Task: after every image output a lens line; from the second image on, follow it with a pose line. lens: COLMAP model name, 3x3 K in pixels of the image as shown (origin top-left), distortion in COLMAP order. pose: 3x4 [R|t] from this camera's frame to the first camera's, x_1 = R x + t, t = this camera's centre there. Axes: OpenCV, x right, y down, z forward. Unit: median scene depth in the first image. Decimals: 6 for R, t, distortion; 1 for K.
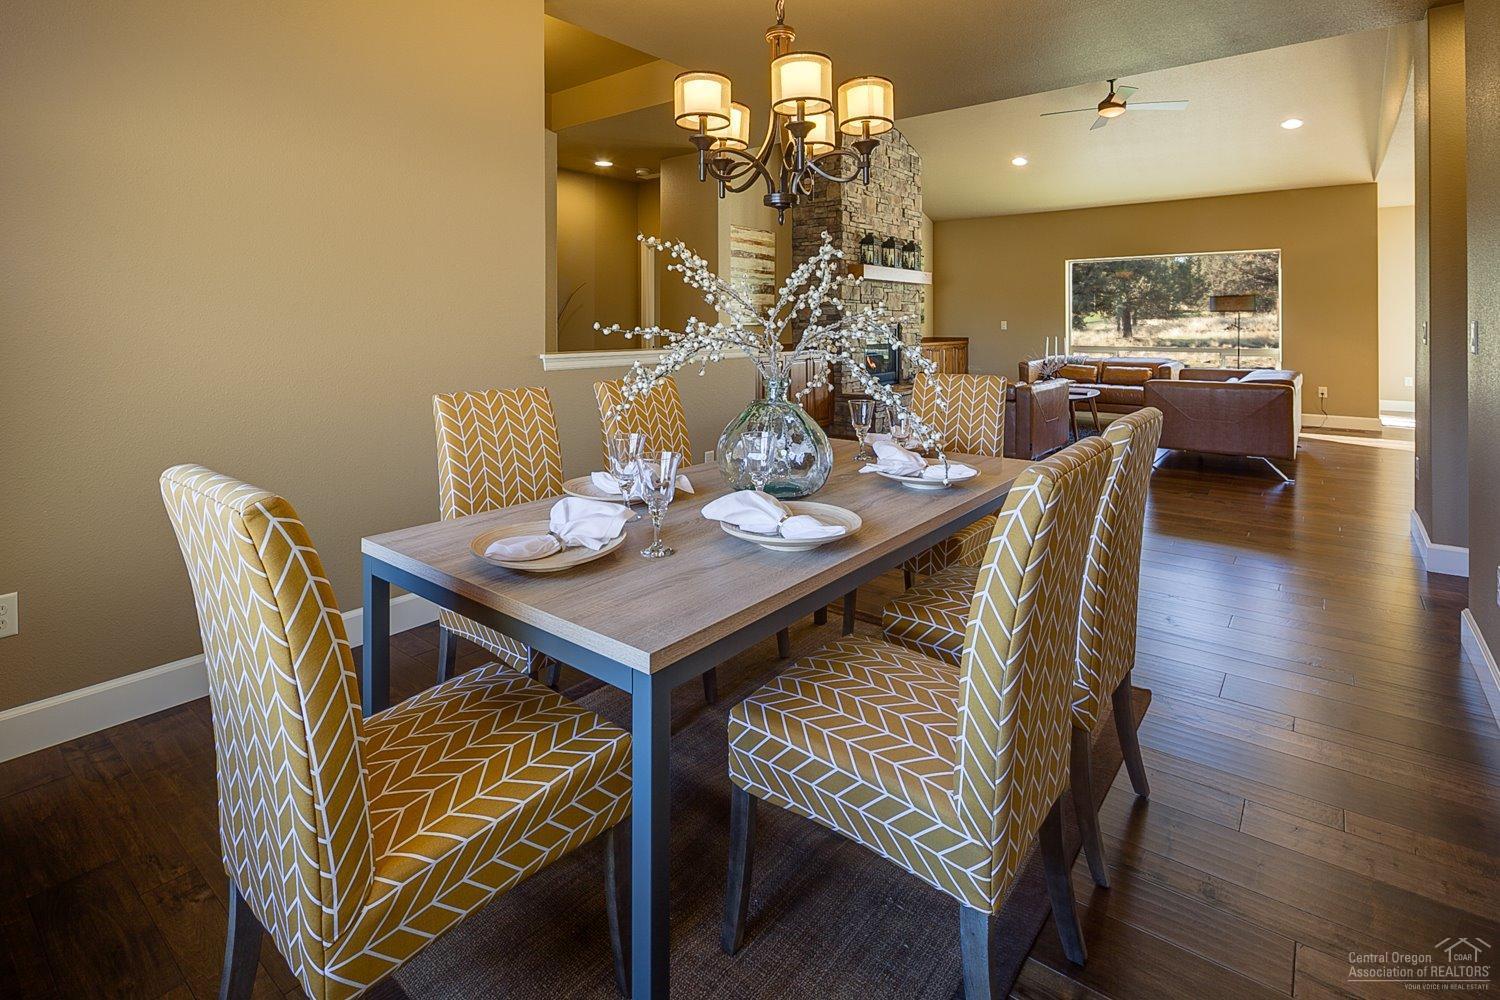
lens RADIAL K [[718.2, 0, 765.5], [0, 718.2, 321.0], [0, 0, 1]] dist [-0.000143, -0.000106]
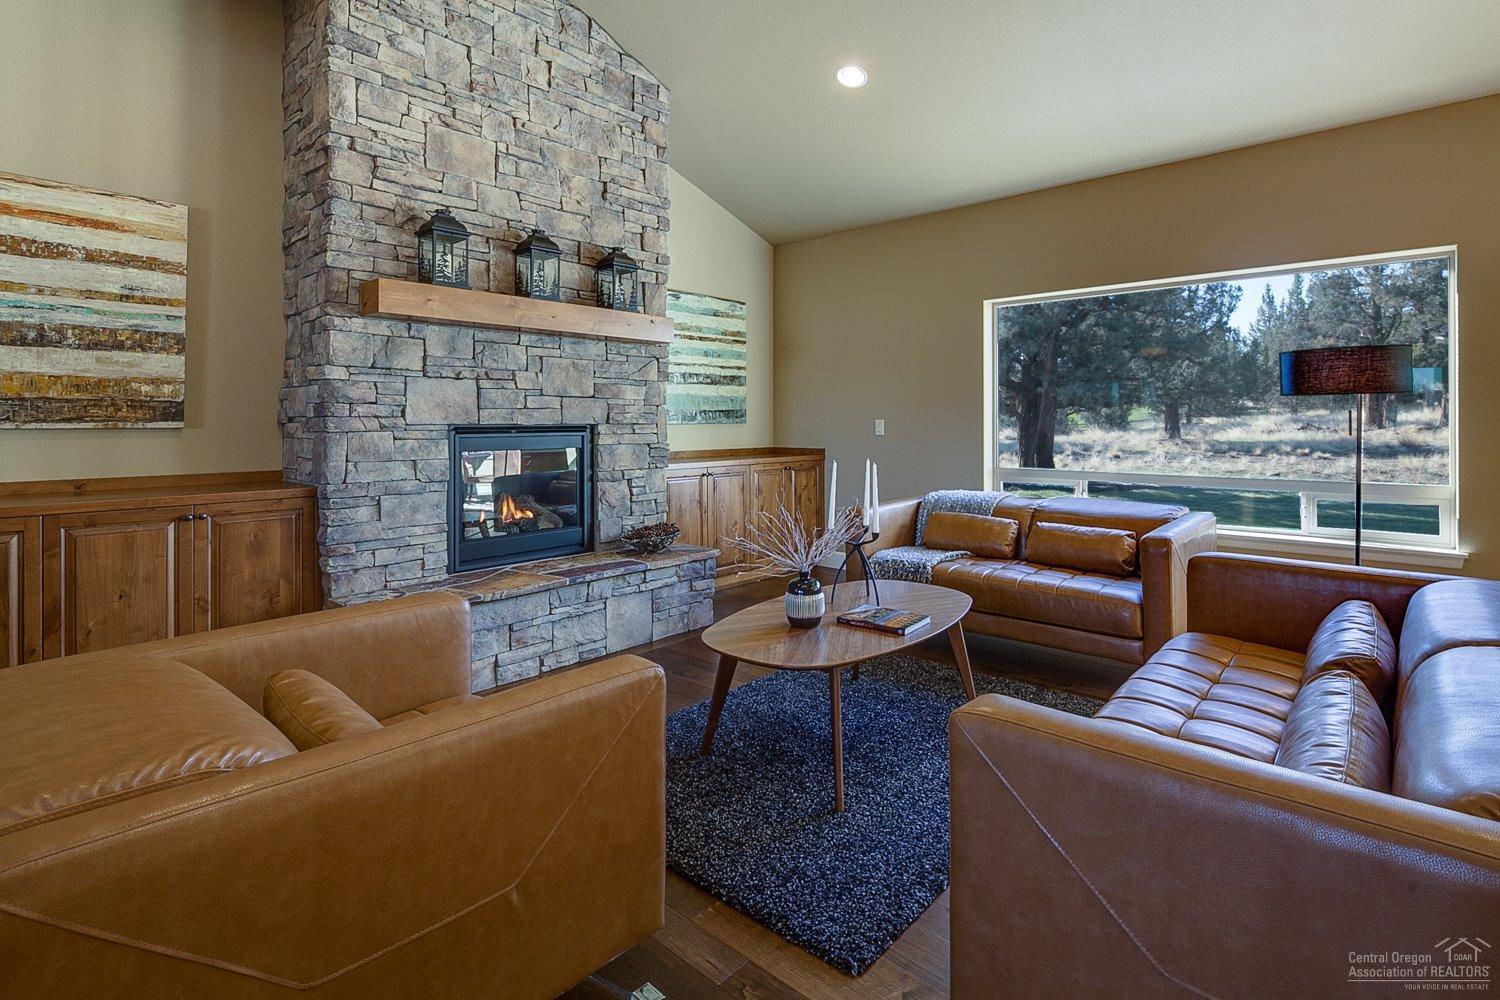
lens RADIAL K [[728.1, 0, 757.0], [0, 728.1, 418.5], [0, 0, 1]] dist [-0.001424, -0.001105]
pose [[0.997650, -0.000626, -0.068520, 0.092592], [0.000540, 0.999999, -0.001275, 0.000130], [0.068520, 0.001235, 0.997649, 0.150274]]
